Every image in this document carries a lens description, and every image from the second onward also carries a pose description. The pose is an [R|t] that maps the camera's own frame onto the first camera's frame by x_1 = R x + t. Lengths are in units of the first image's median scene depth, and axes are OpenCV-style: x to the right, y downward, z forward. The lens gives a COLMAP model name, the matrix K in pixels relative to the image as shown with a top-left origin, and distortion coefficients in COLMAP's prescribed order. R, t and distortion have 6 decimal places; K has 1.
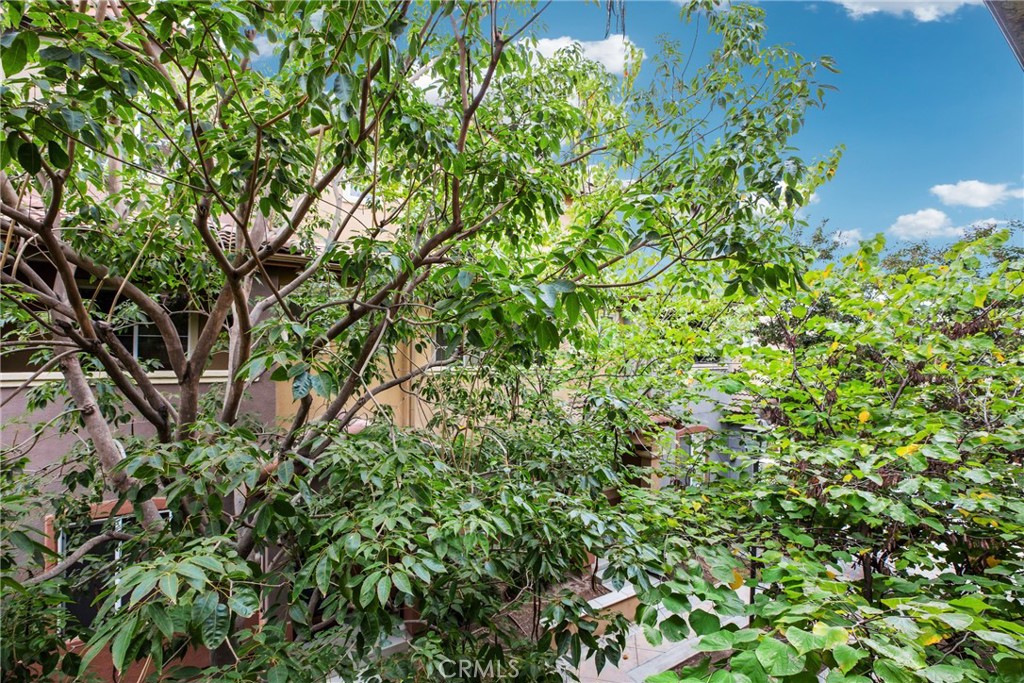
lens RADIAL K [[472.5, 0, 514.8], [0, 472.5, 338.9], [0, 0, 1]] dist [-0.048489, 0.019459]
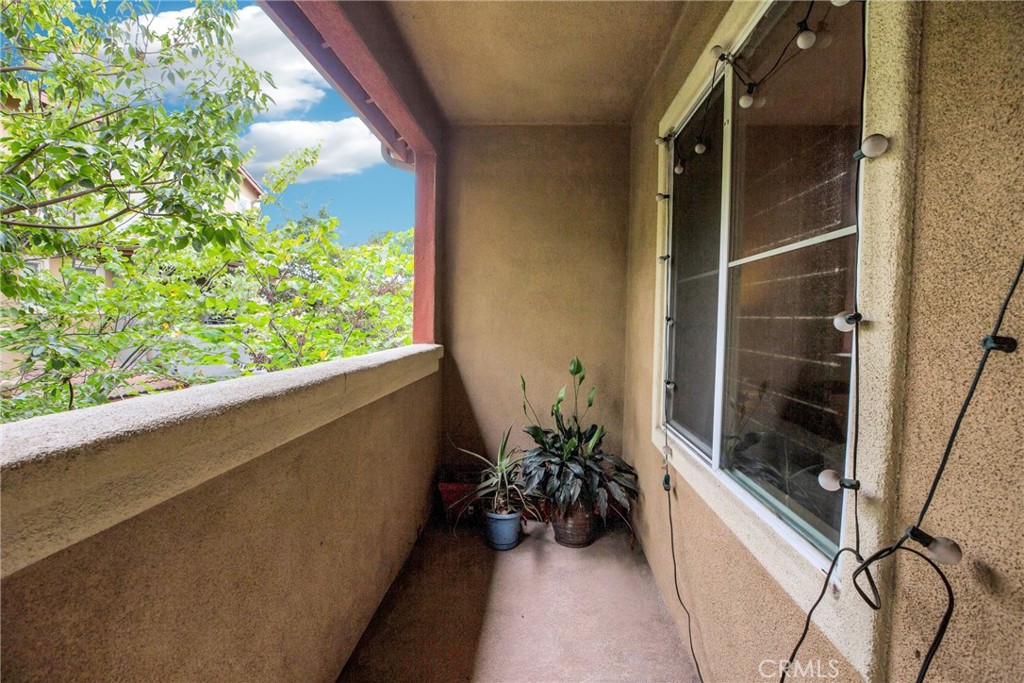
lens RADIAL K [[472.5, 0, 514.8], [0, 472.5, 338.9], [0, 0, 1]] dist [-0.048489, 0.019459]
pose [[0.608614, -0.039163, 0.792499, 0.033921], [-0.018468, 0.997812, 0.063491, 0.036225], [-0.793251, -0.053277, 0.606559, -0.321514]]
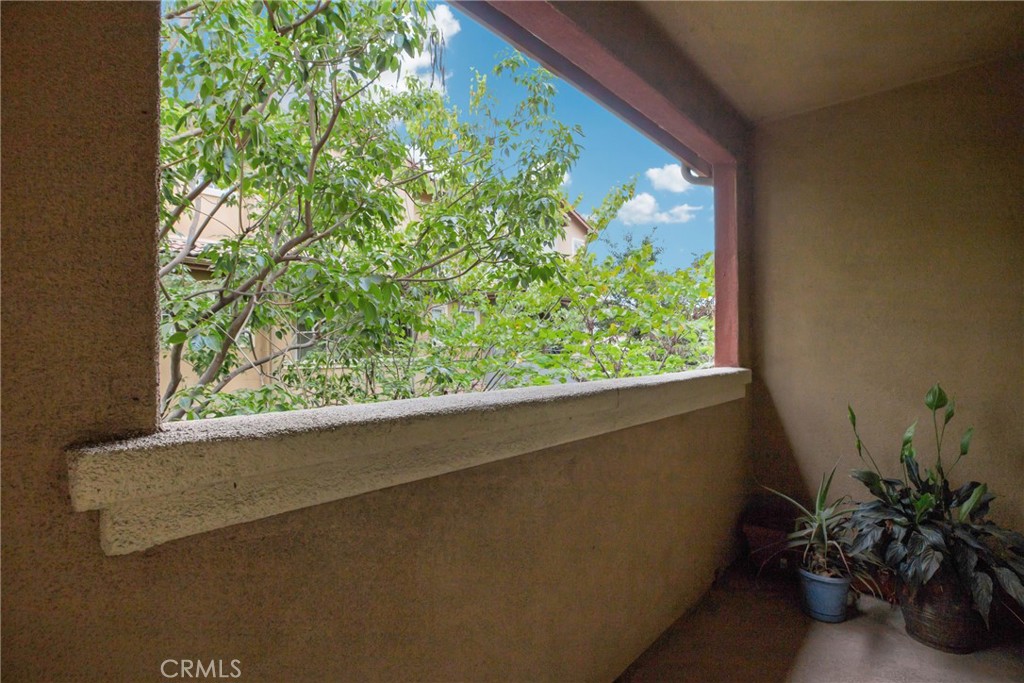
lens RADIAL K [[491.1, 0, 515.4], [0, 491.1, 341.6], [0, 0, 1]] dist [-0.024312, 0.000924]
pose [[0.968345, -0.017048, 0.249033, 0.073526], [0.015520, 0.999847, 0.008099, 0.049756], [-0.249133, -0.003977, 0.968461, -0.381014]]
